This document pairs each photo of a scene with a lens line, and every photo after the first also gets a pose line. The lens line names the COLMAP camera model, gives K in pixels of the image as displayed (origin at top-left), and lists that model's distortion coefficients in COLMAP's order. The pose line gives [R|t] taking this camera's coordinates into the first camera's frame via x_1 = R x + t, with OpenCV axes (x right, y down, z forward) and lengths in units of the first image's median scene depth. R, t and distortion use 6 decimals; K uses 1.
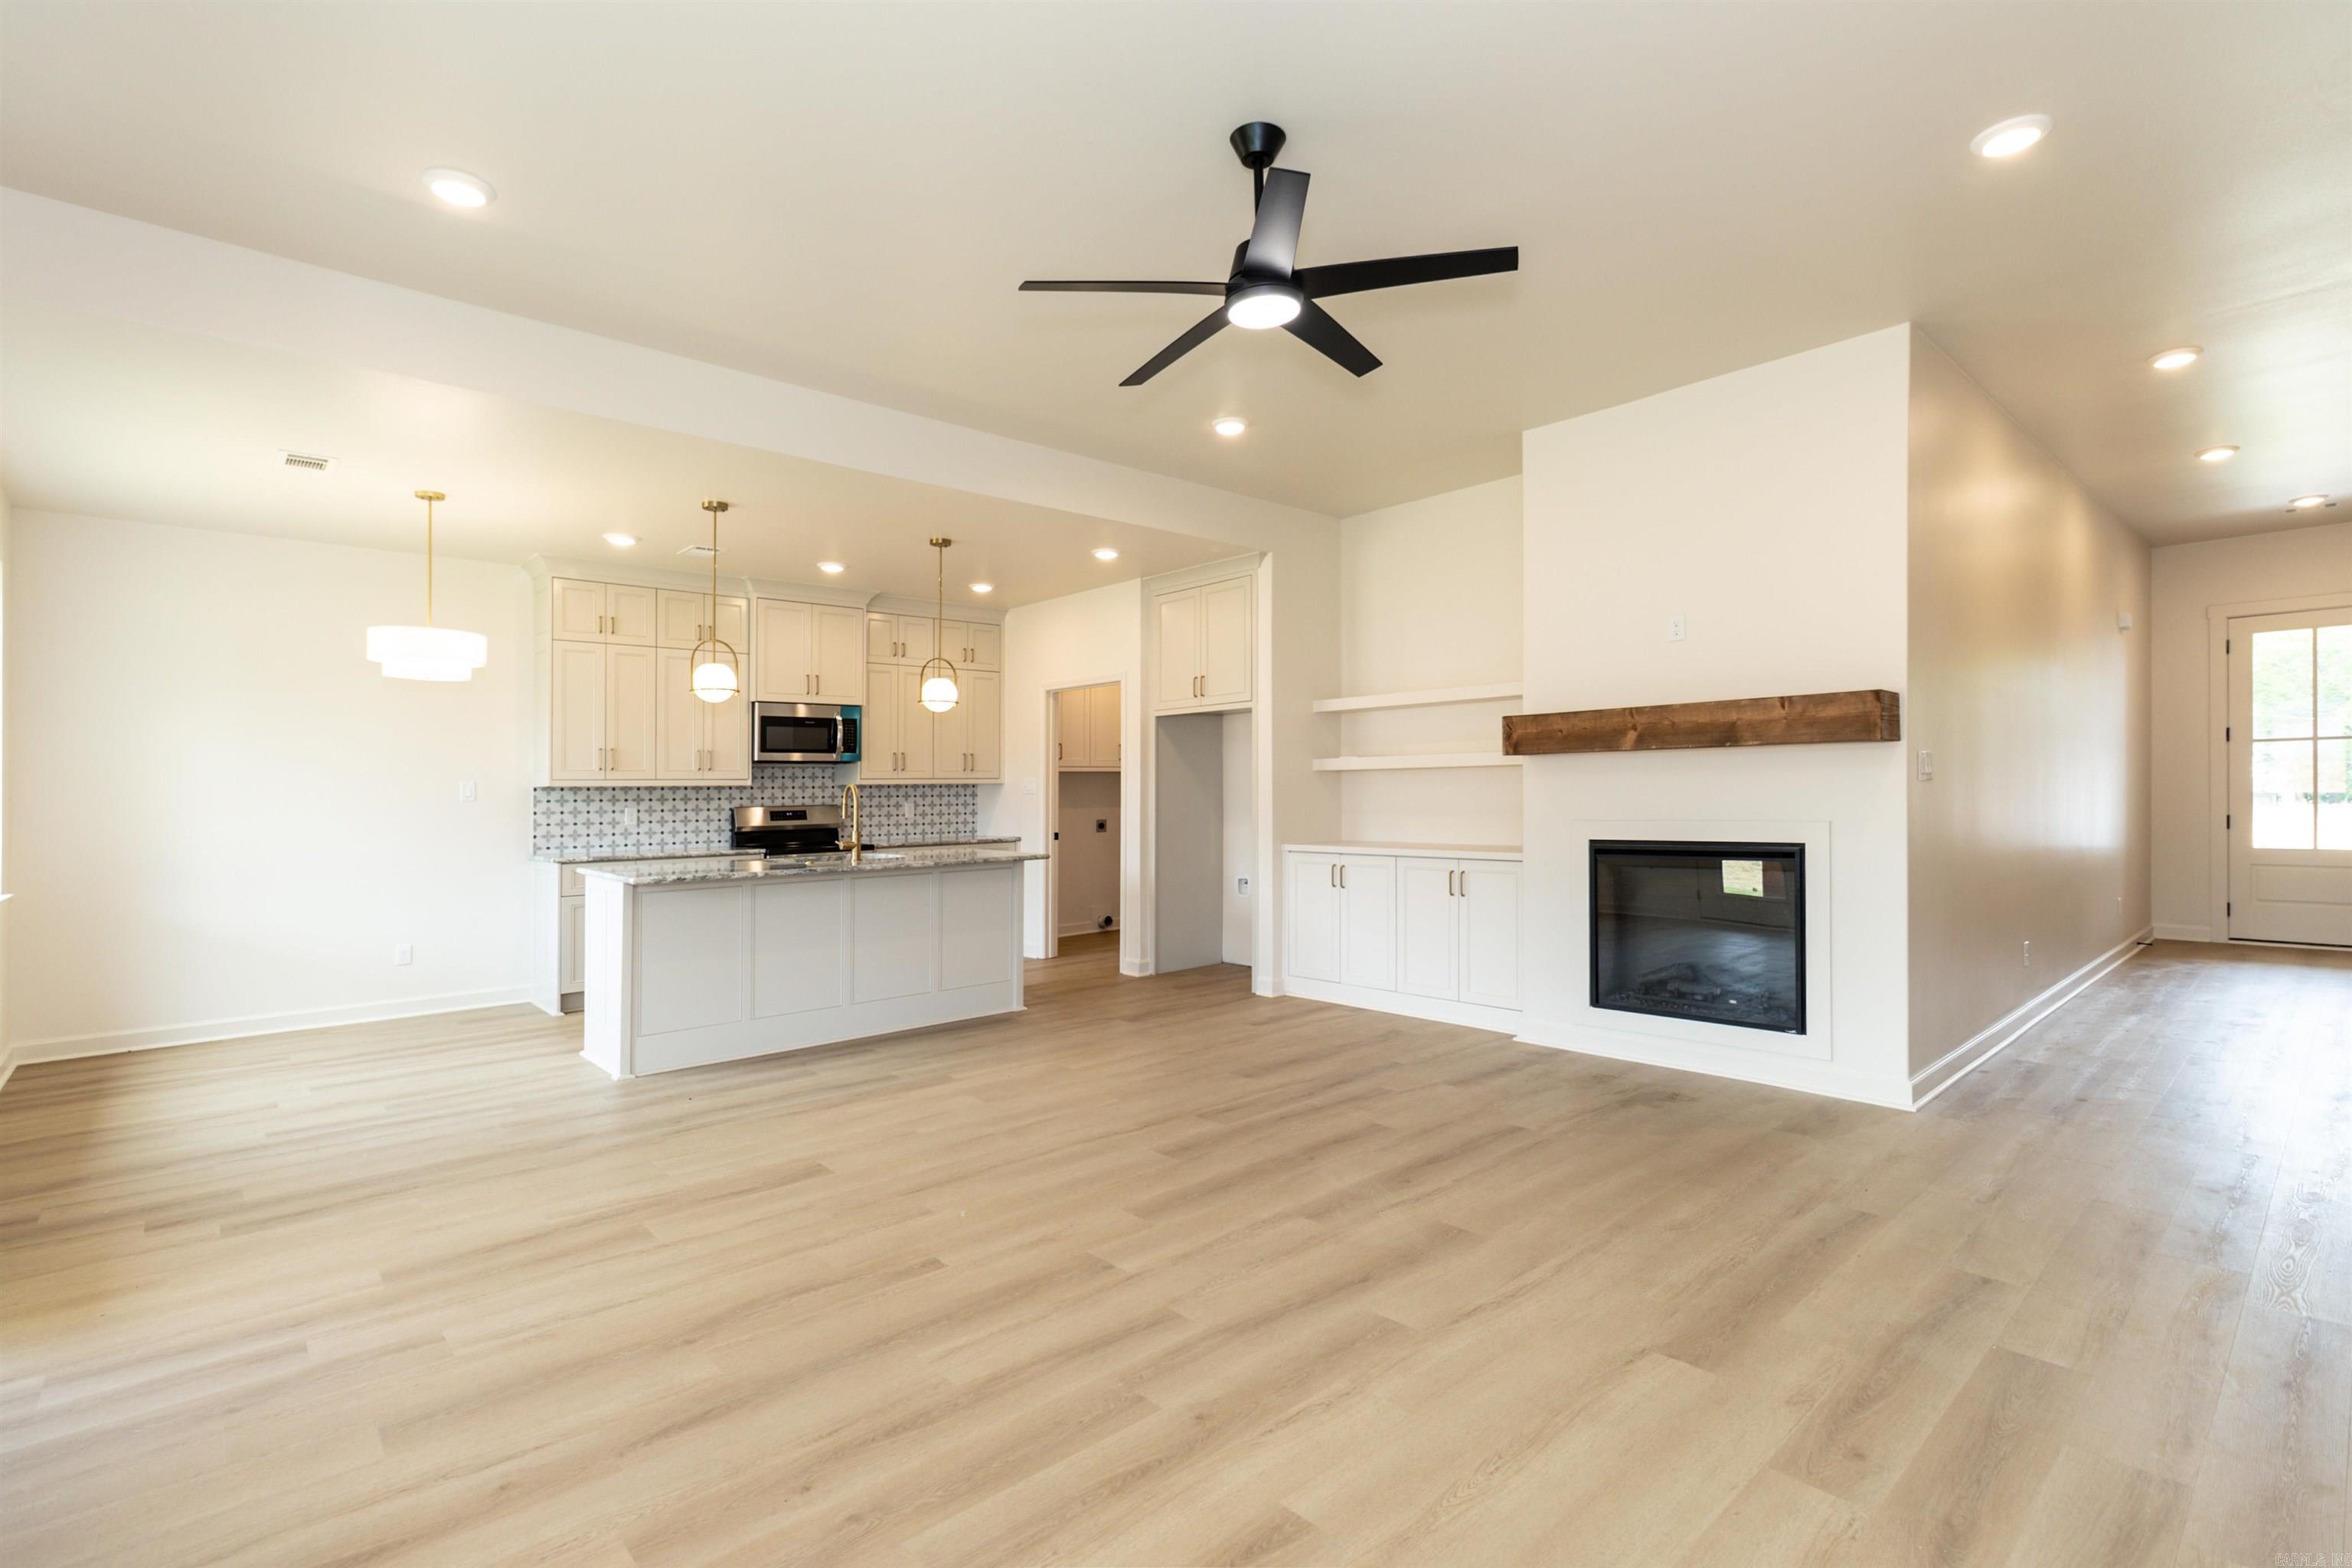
lens RADIAL K [[1085.8, 0, 1236.1], [0, 1085.8, 739.8], [0, 0, 1]] dist [0.005939, -0.000398]
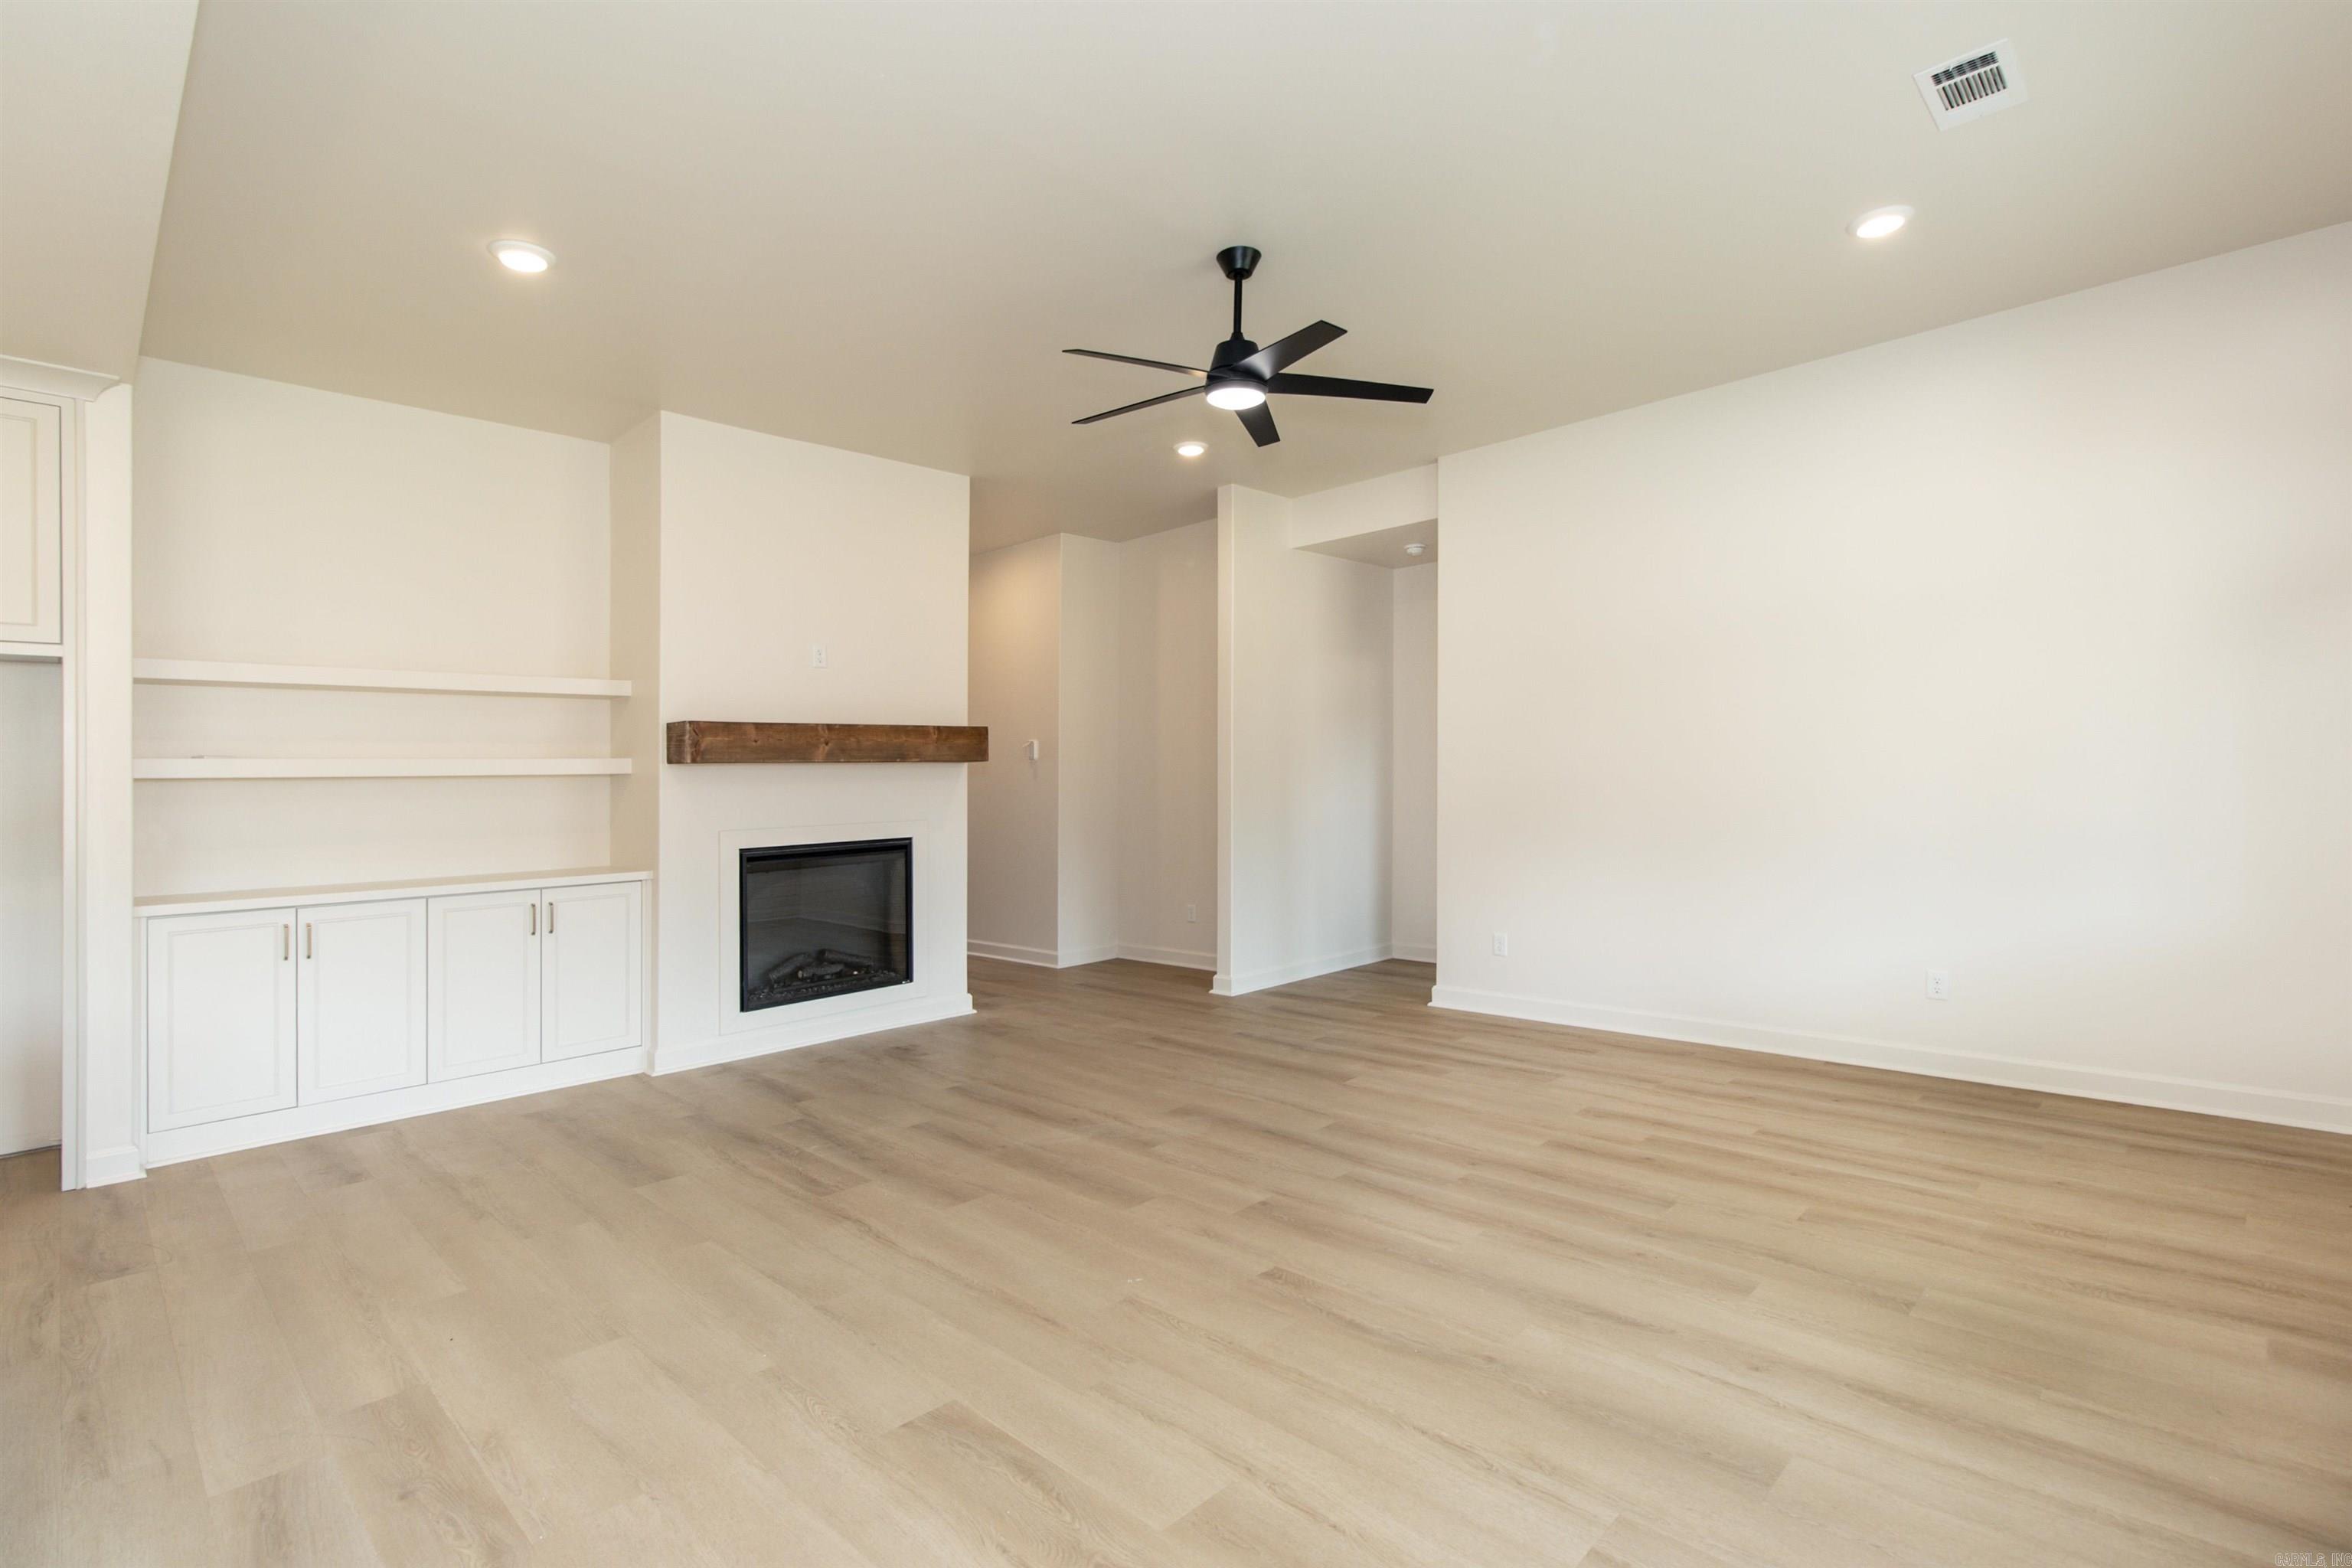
lens RADIAL K [[1085.8, 0, 1137.7], [0, 1085.8, 769.9], [0, 0, 1]] dist [0.005939, -0.000398]
pose [[-0.002481, 0.030199, 0.999541, -0.534558], [-0.021908, 0.999302, -0.030246, 0.031032], [-0.999757, -0.021973, -0.001818, 0.485844]]
